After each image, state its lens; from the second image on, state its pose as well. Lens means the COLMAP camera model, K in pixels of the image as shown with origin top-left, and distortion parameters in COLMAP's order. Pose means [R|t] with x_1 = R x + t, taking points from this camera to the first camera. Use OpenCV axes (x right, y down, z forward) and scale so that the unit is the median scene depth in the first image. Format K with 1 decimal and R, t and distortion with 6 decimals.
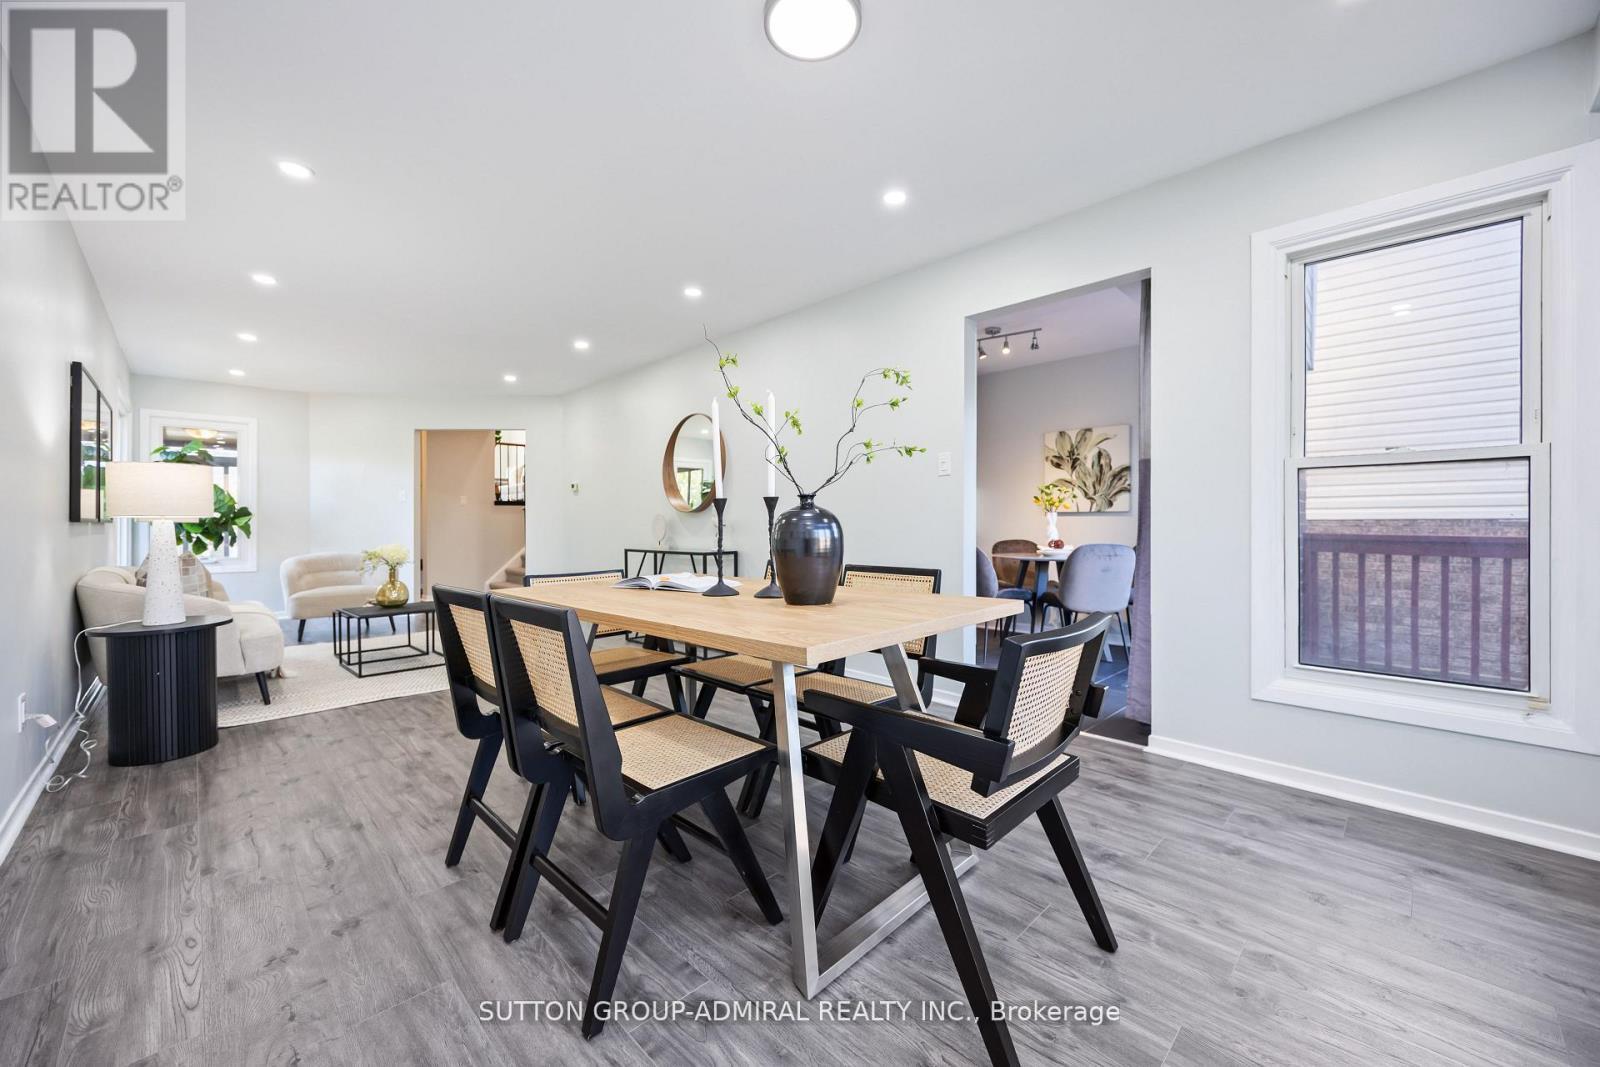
lens RADIAL K [[619.4, 0, 804.4], [0, 619.4, 522.5], [0, 0, 1]] dist [-0.002548, 0.000277]
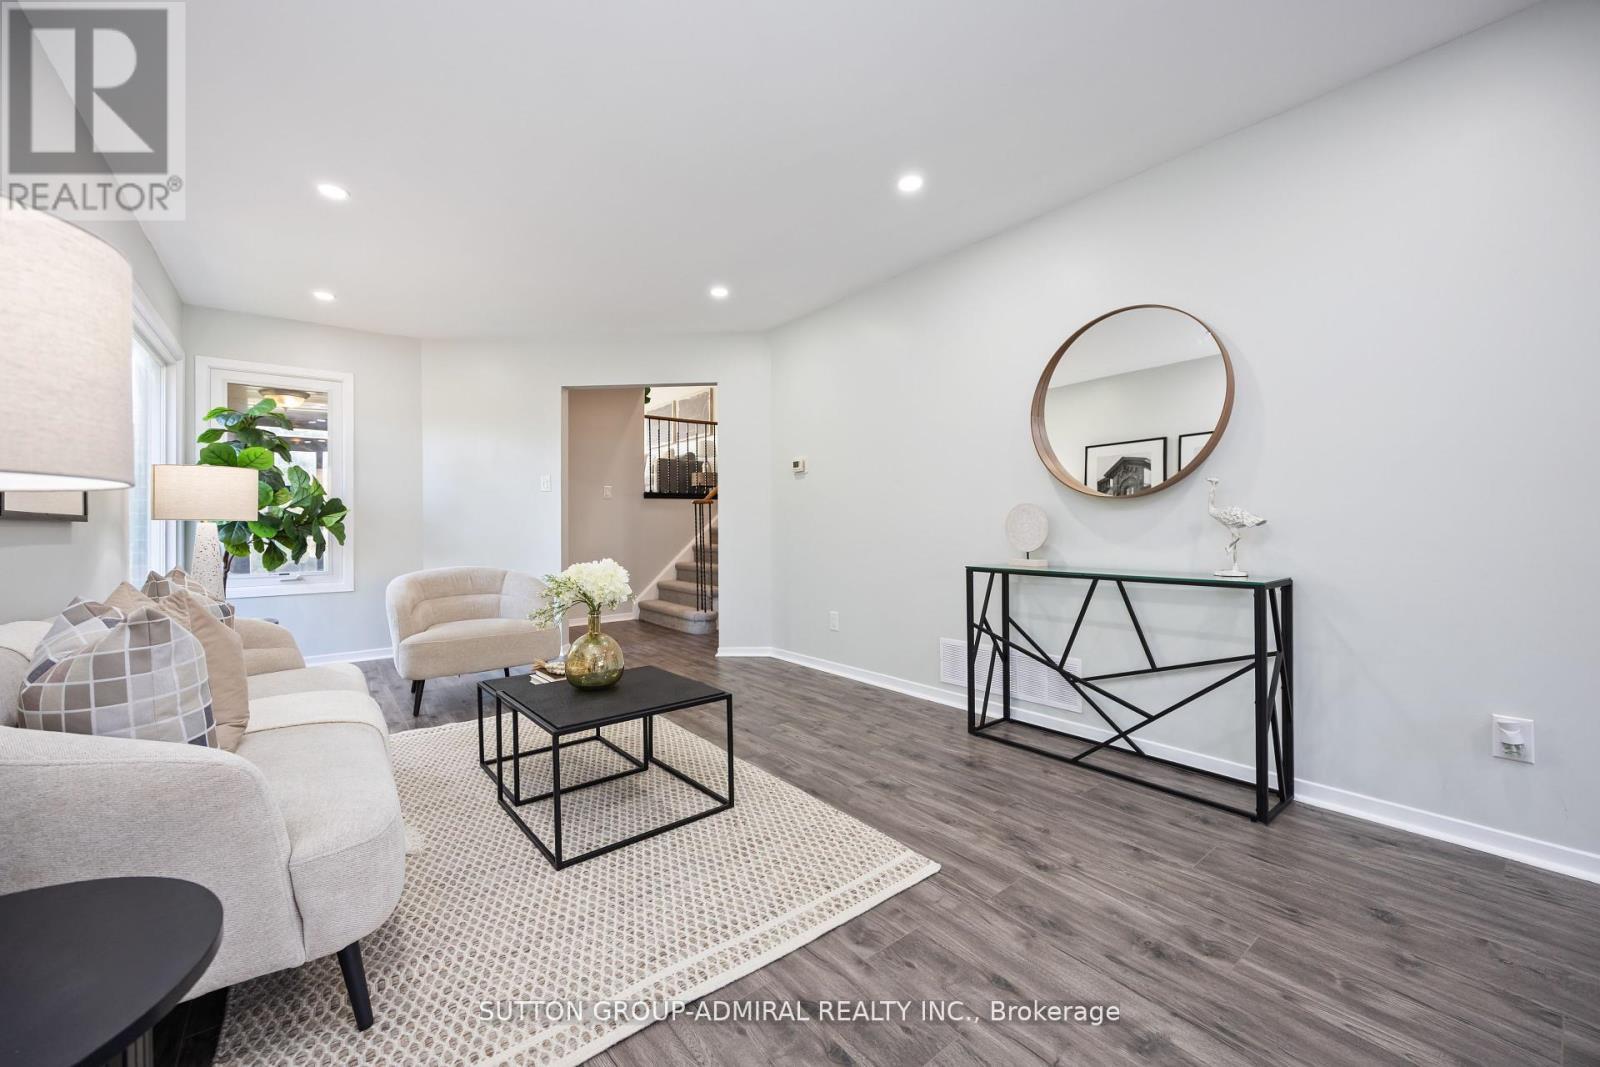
lens RADIAL K [[619.4, 0, 800.3], [0, 619.4, 525.1], [0, 0, 1]] dist [-0.002548, 0.000277]
pose [[0.994368, -0.001945, -0.105961, -0.382609], [0.002338, 0.999991, 0.003584, 0.003204], [0.105953, -0.003811, 0.994364, 0.442989]]
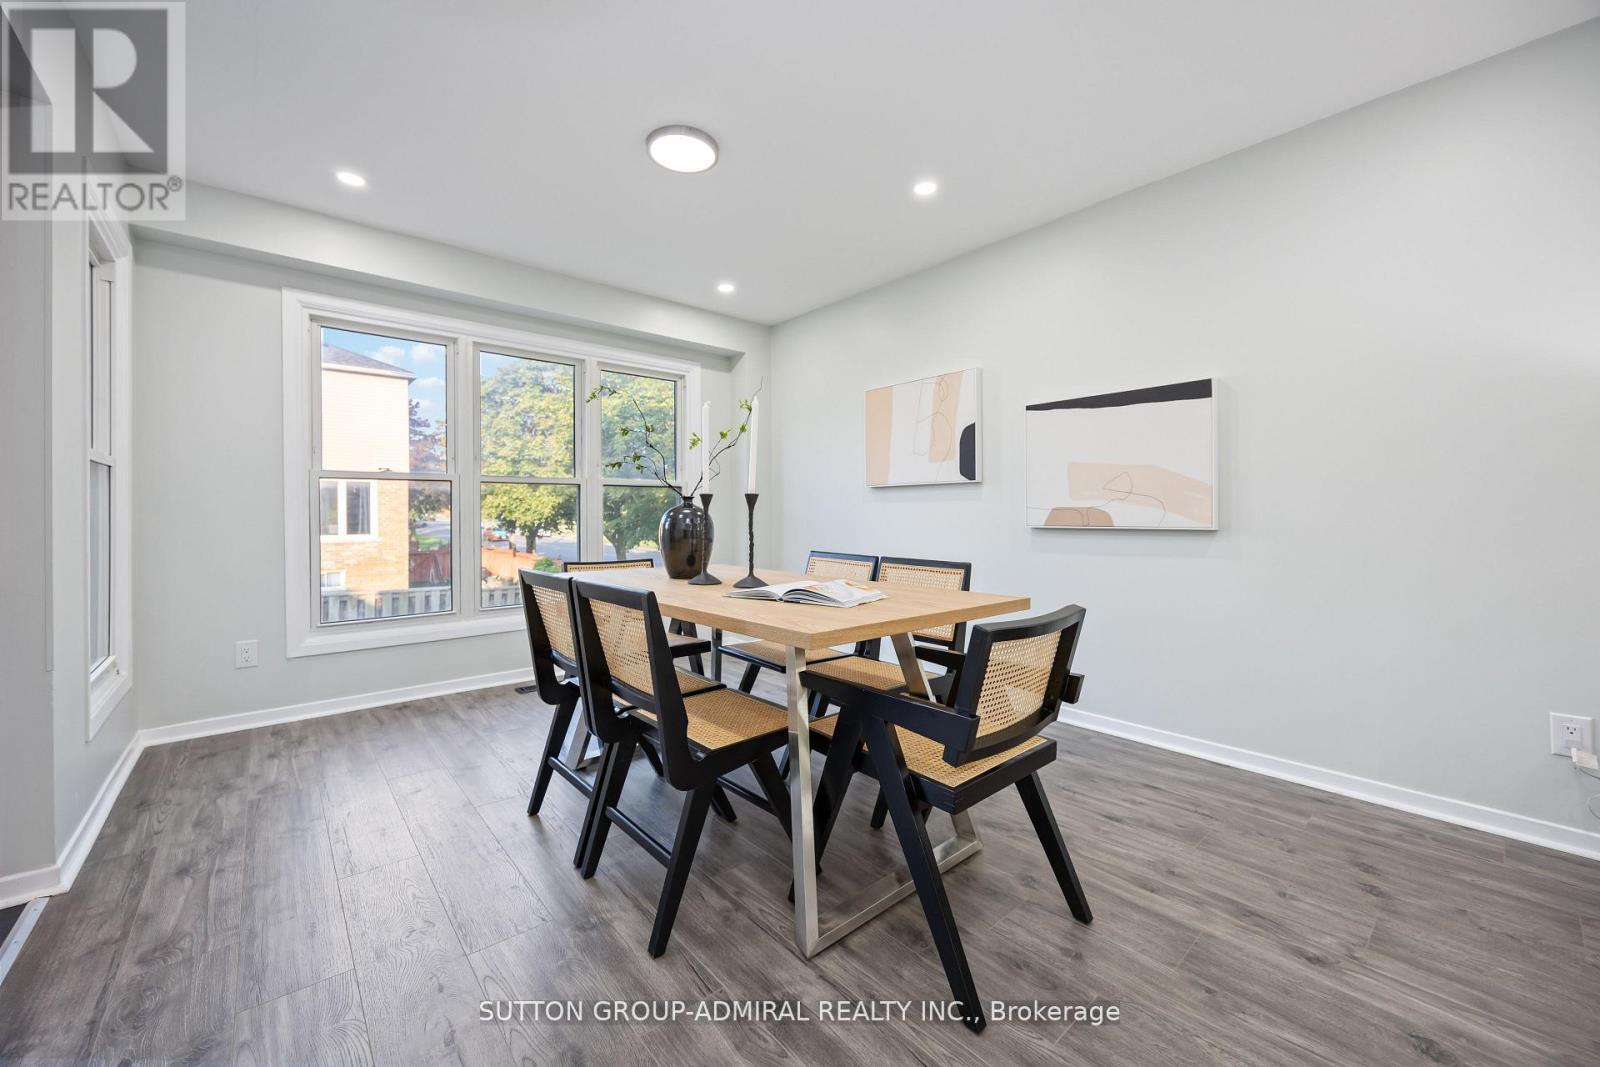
lens RADIAL K [[619.4, 0, 790.7], [0, 619.4, 515.9], [0, 0, 1]] dist [-0.002548, 0.000277]
pose [[-0.996895, 0.005495, 0.078548, -0.113387], [0.005363, 0.999984, -0.001892, 0.000867], [-0.078557, -0.001465, -0.996909, 0.811272]]
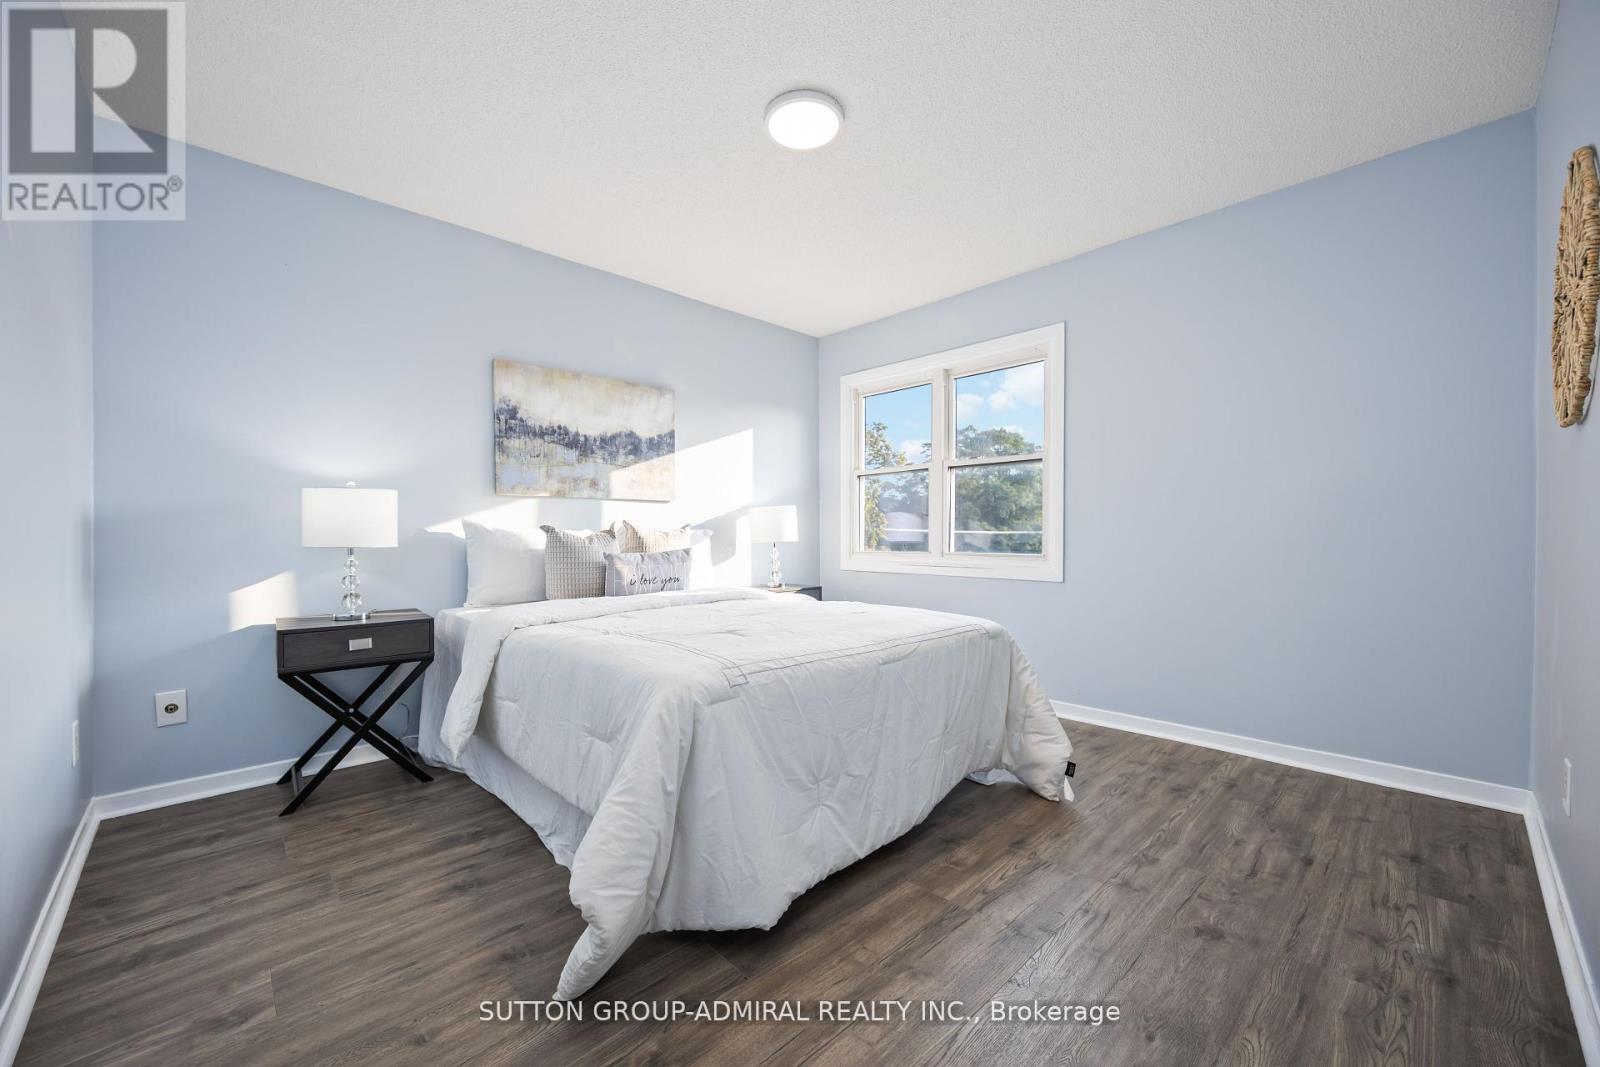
lens RADIAL K [[619.4, 0, 796.4], [0, 619.4, 532.9], [0, 0, 1]] dist [-0.002548, 0.000277]
pose [[-0.026977, 0.009165, -0.999594, 0.080703], [0.003559, 0.999953, 0.009072, -0.000721], [0.999630, -0.003313, -0.027009, 0.108814]]
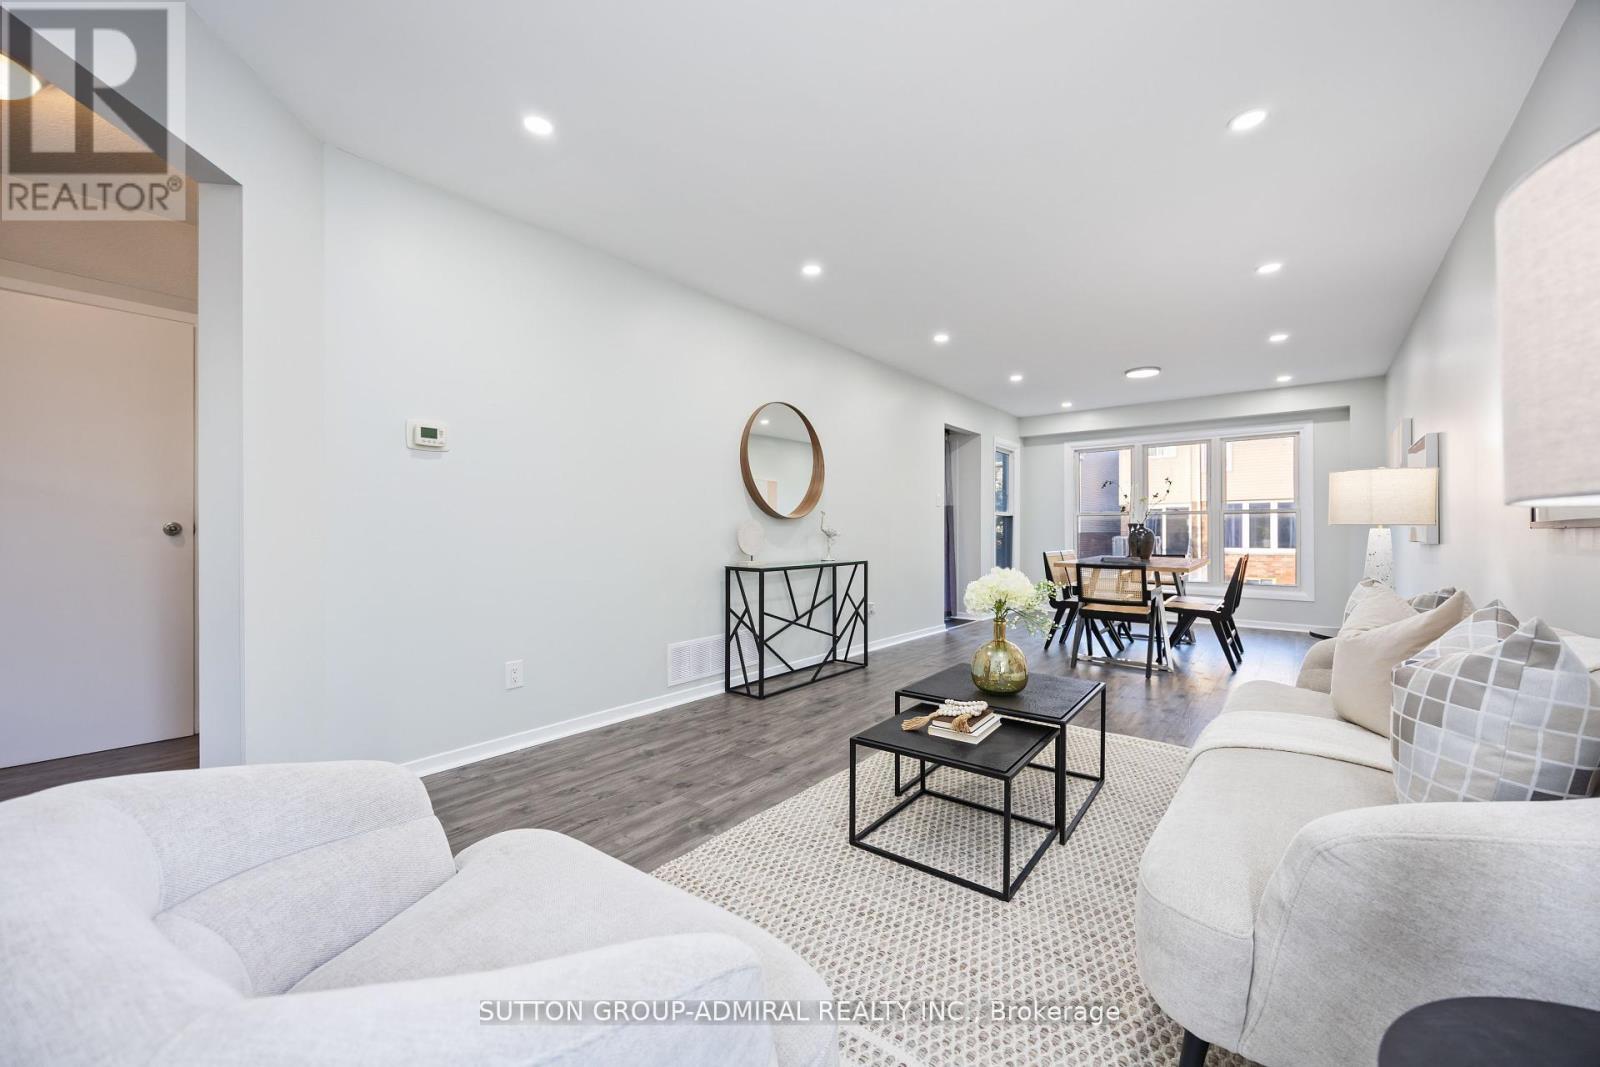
lens RADIAL K [[619.4, 0, 797.9], [0, 619.4, 530.7], [0, 0, 1]] dist [-0.002548, 0.000277]
pose [[-0.100148, 0.004650, 0.994962, -1.002987], [-0.003449, 0.999981, -0.005020, 0.004173], [-0.994967, -0.003934, -0.100130, 1.049173]]
